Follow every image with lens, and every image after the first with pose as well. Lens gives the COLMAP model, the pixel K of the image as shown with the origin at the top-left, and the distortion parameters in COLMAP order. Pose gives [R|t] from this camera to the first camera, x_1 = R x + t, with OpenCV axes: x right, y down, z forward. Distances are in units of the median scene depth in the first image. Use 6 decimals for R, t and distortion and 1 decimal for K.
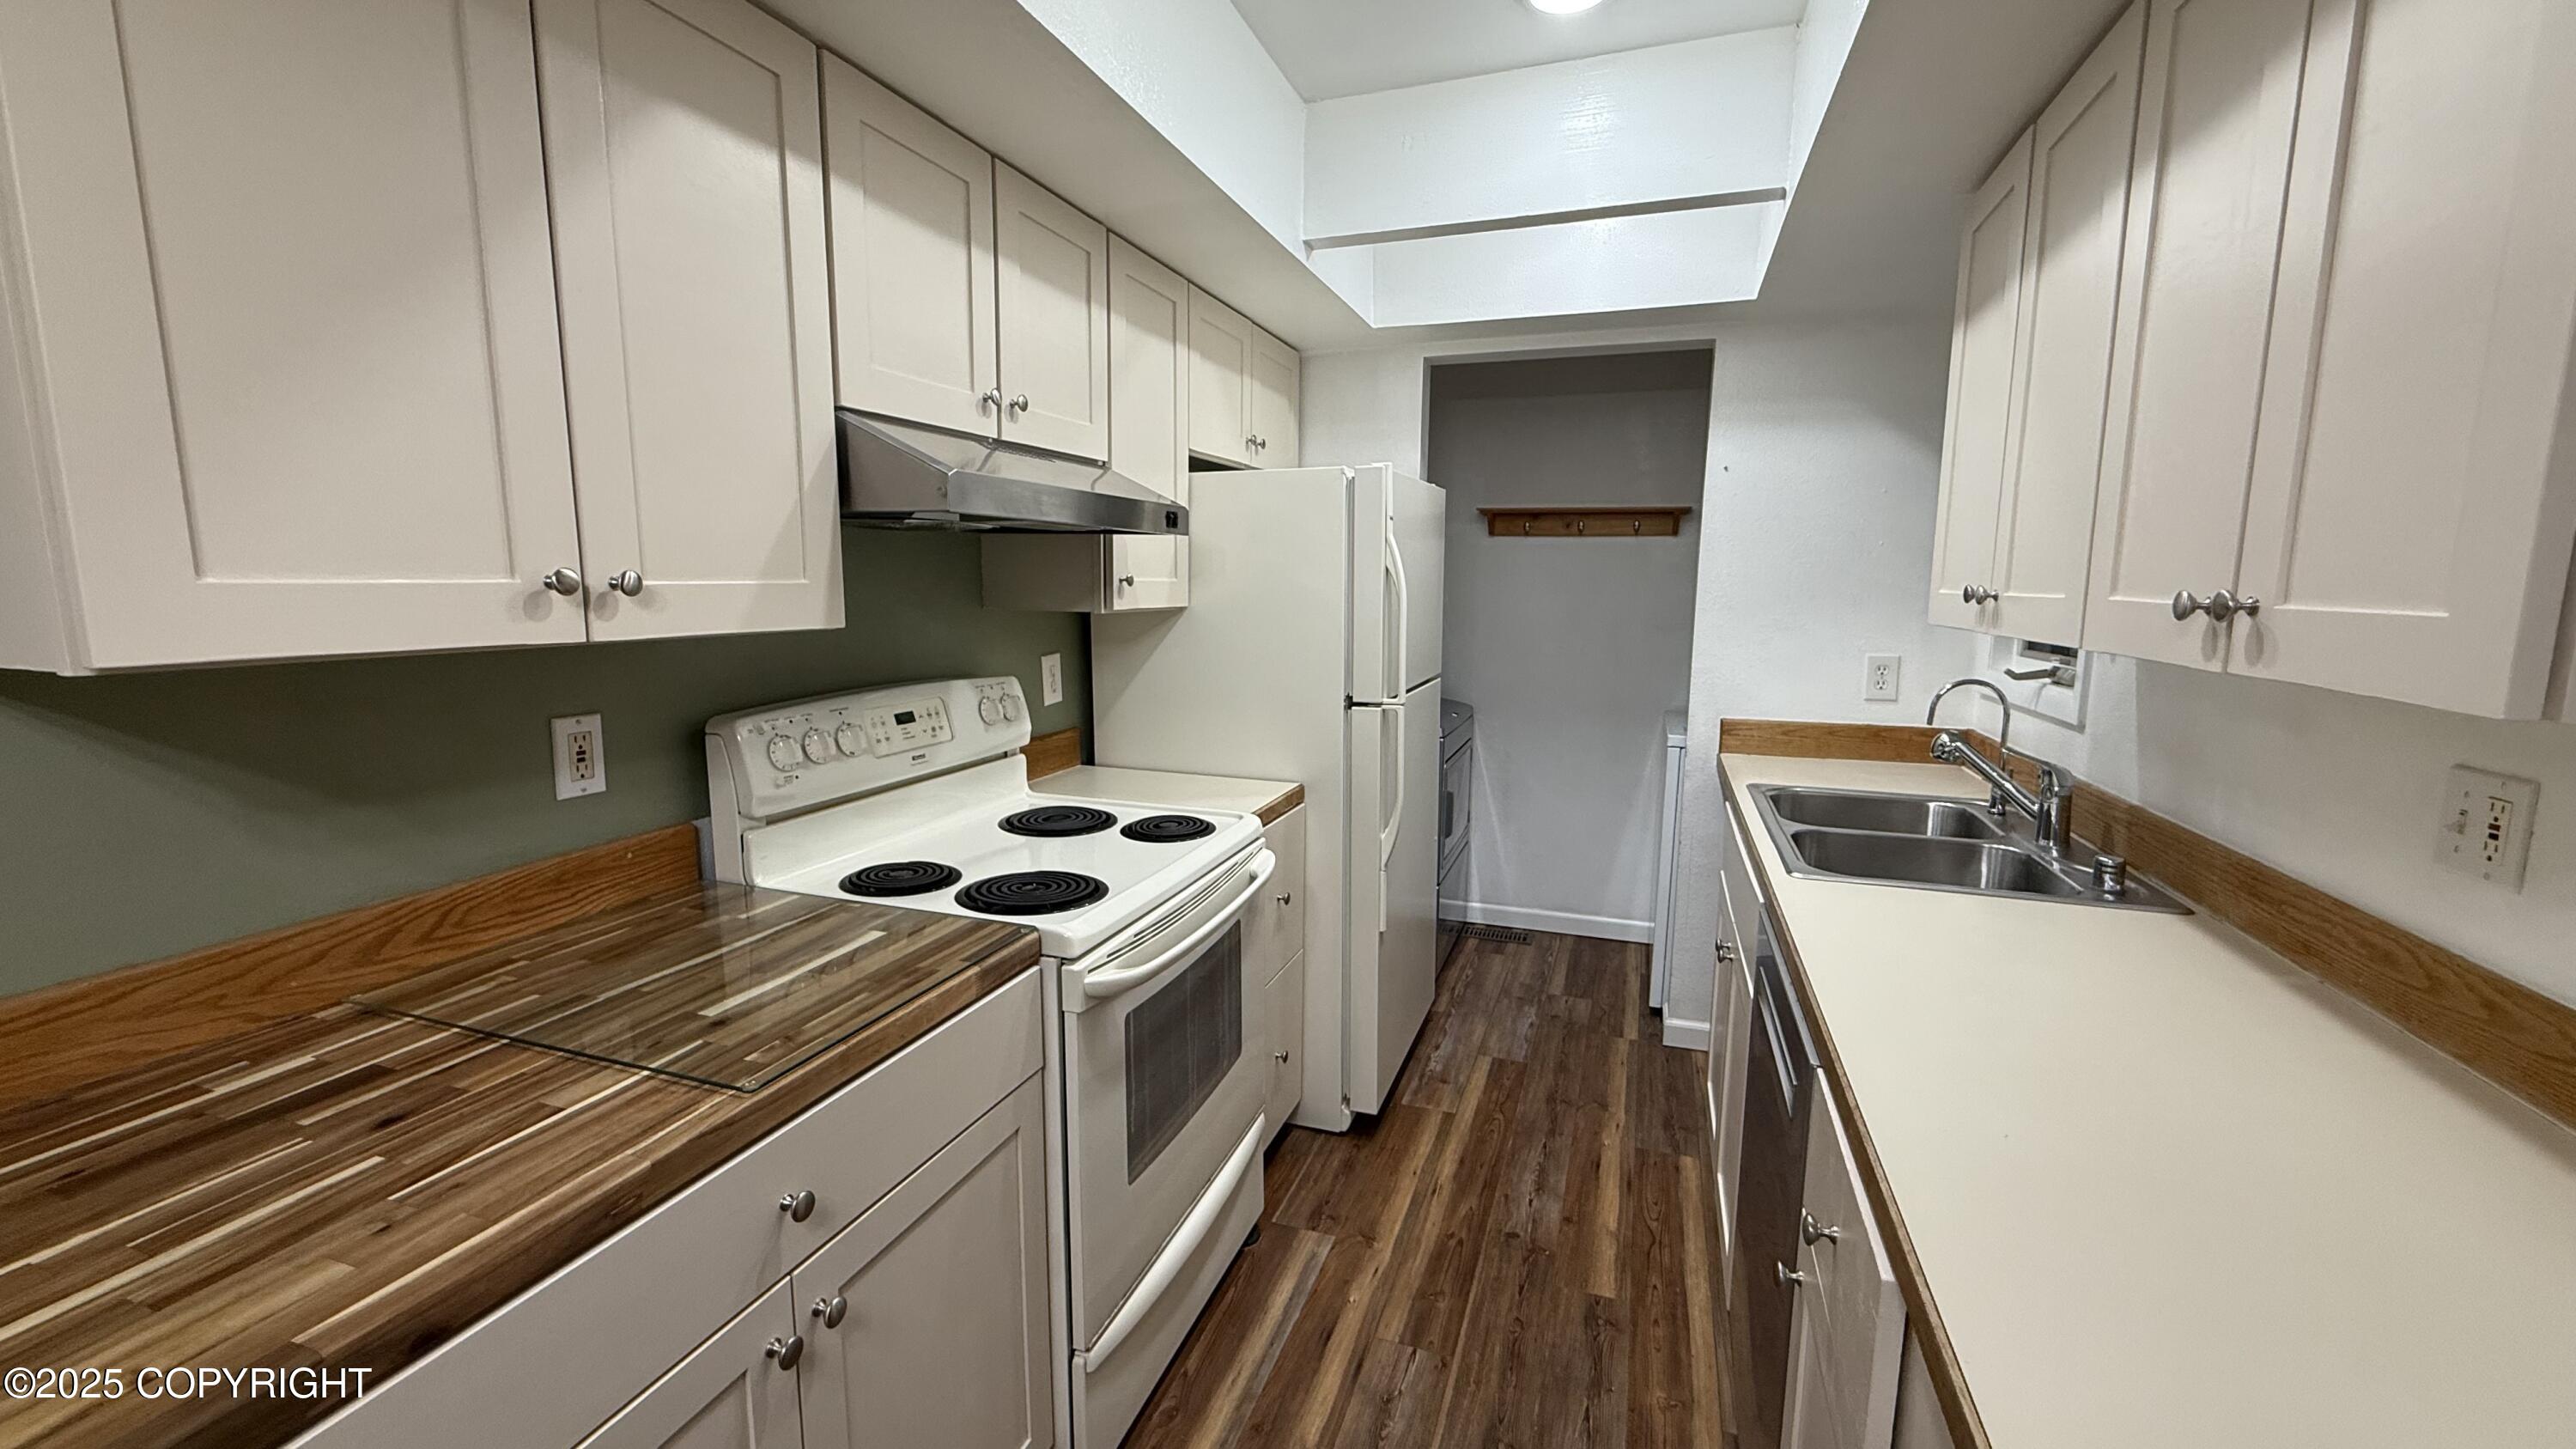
lens RADIAL K [[1023.8, 0, 1282.6], [0, 1023.8, 725.5], [0, 0, 1]] dist [-0.000766, -0.000203]
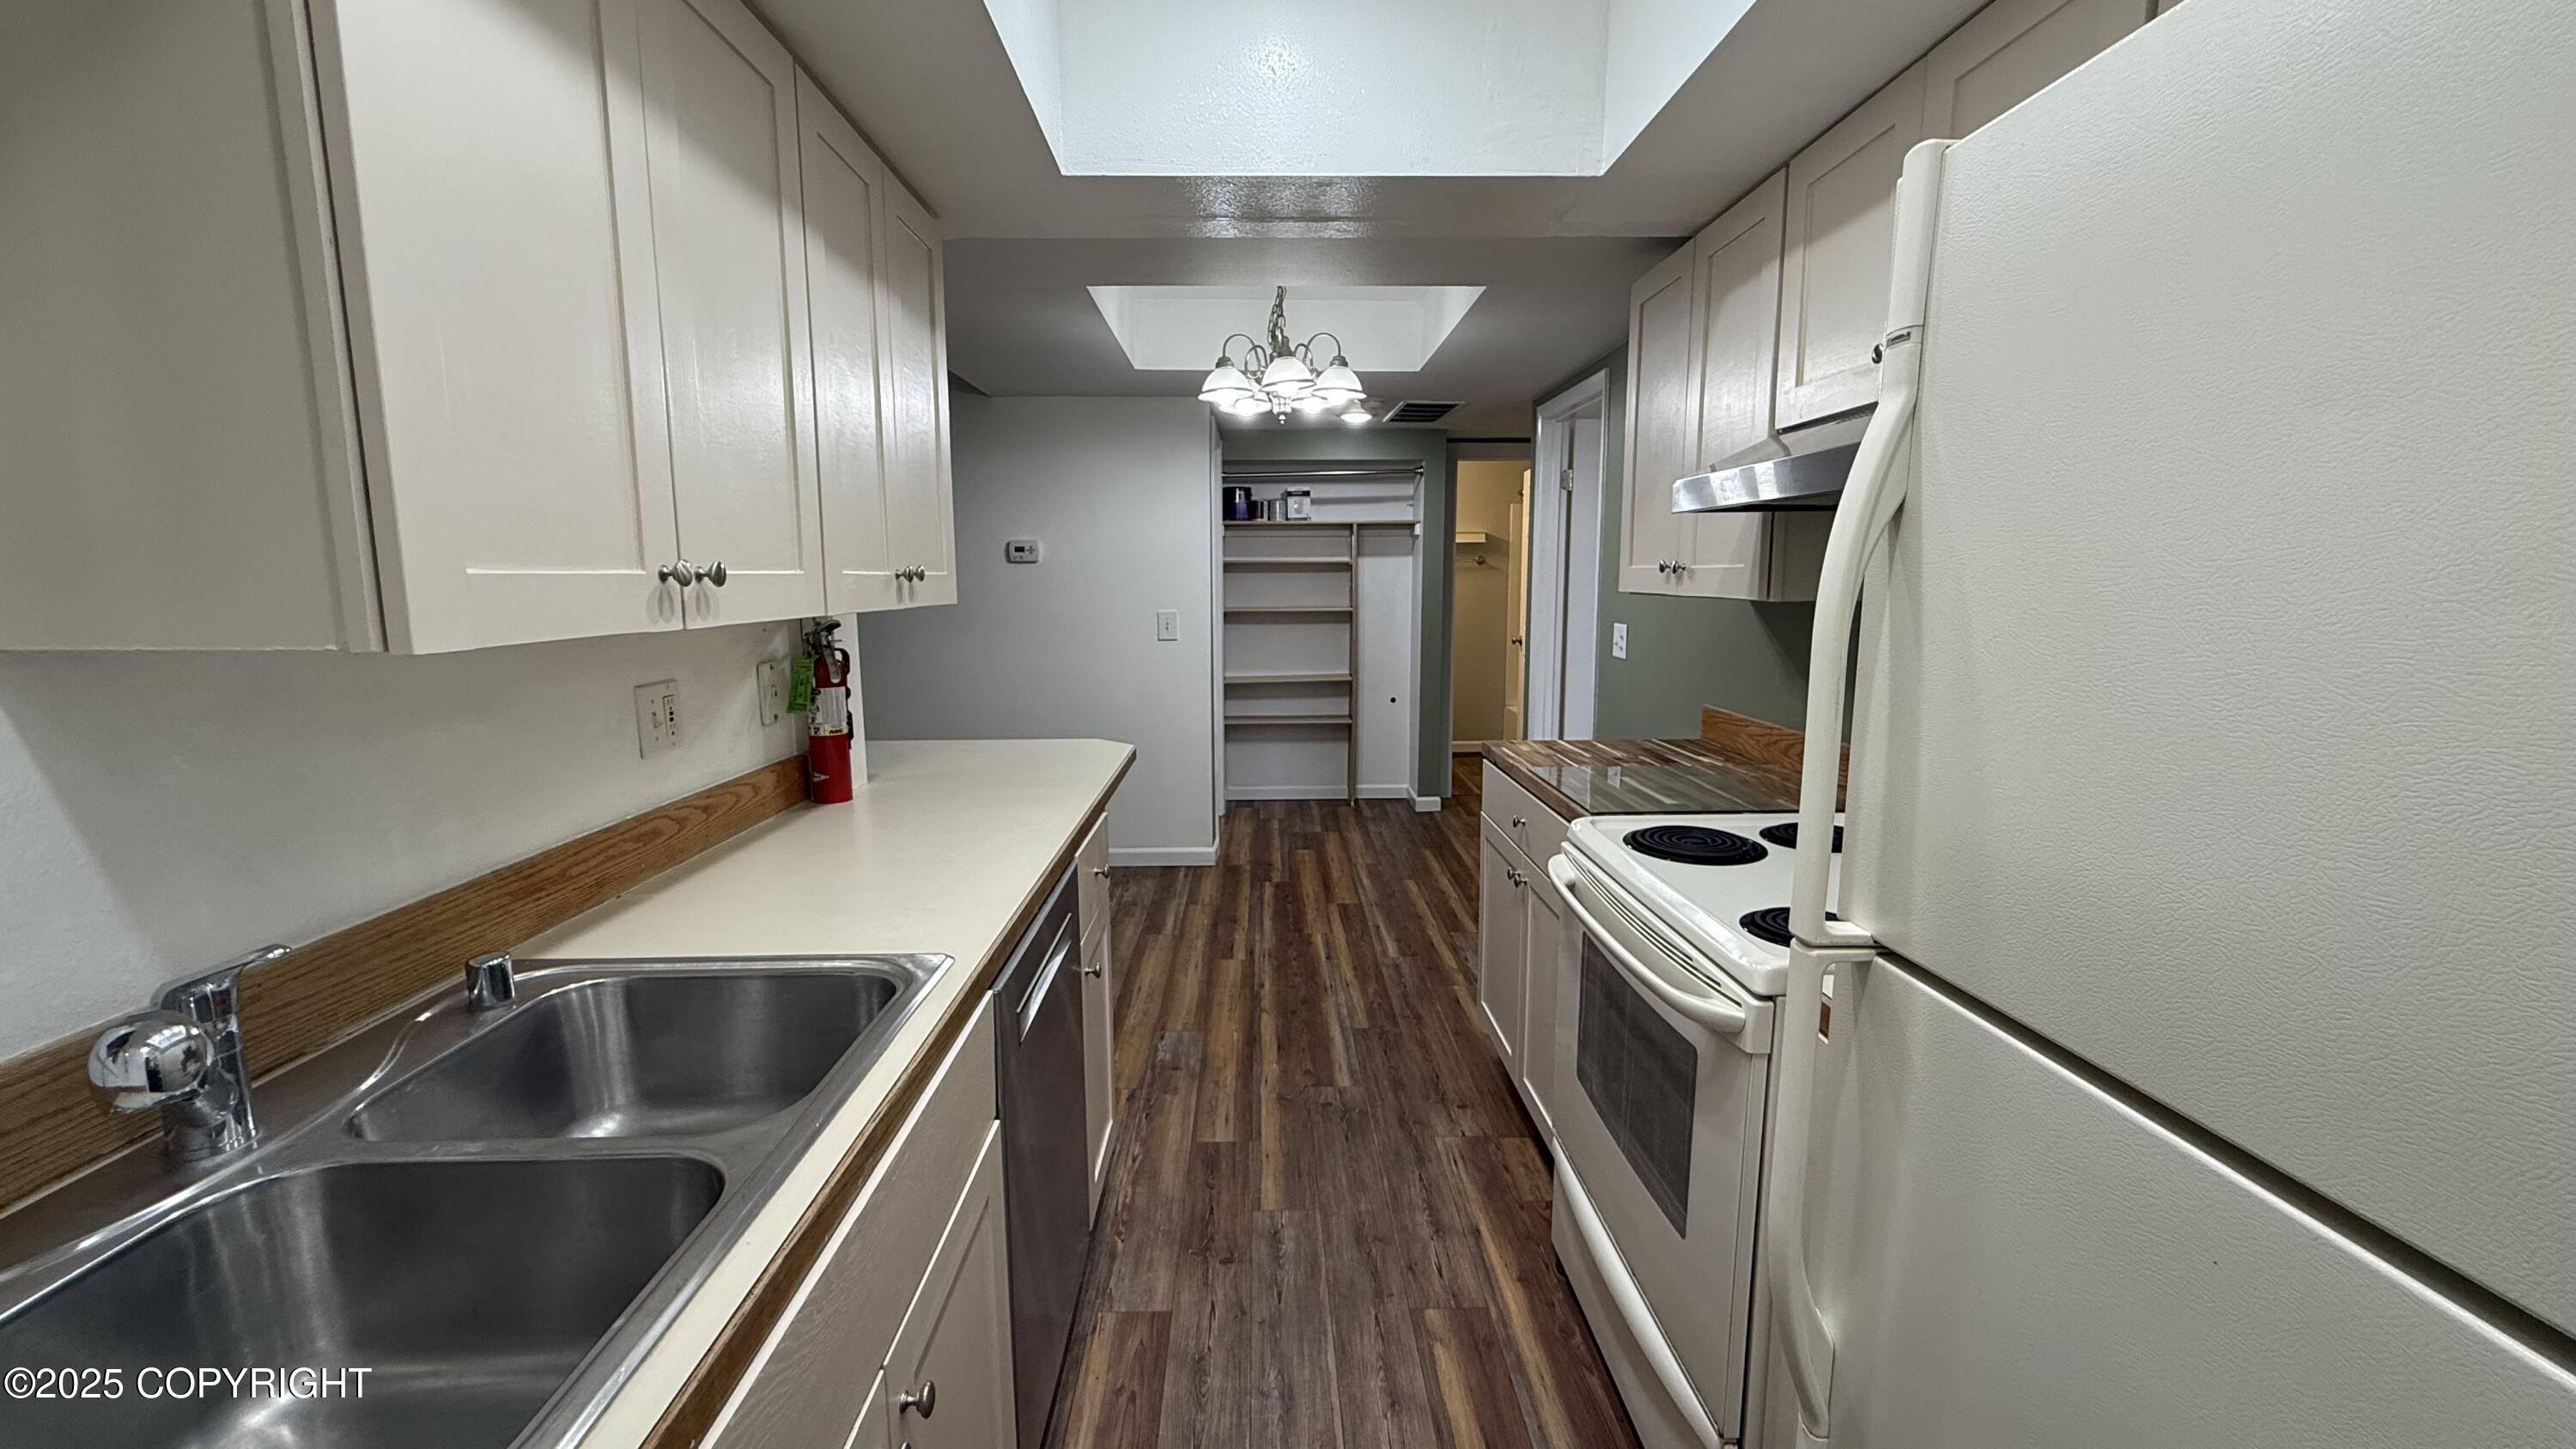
lens RADIAL K [[1023.8, 0, 1282.6], [0, 1023.8, 725.5], [0, 0, 1]] dist [-0.000766, -0.000203]
pose [[-0.933478, 0.049166, -0.355247, 0.498156], [-0.054421, 0.959667, 0.275820, -0.215955], [0.354480, 0.276805, -0.893153, 1.596691]]
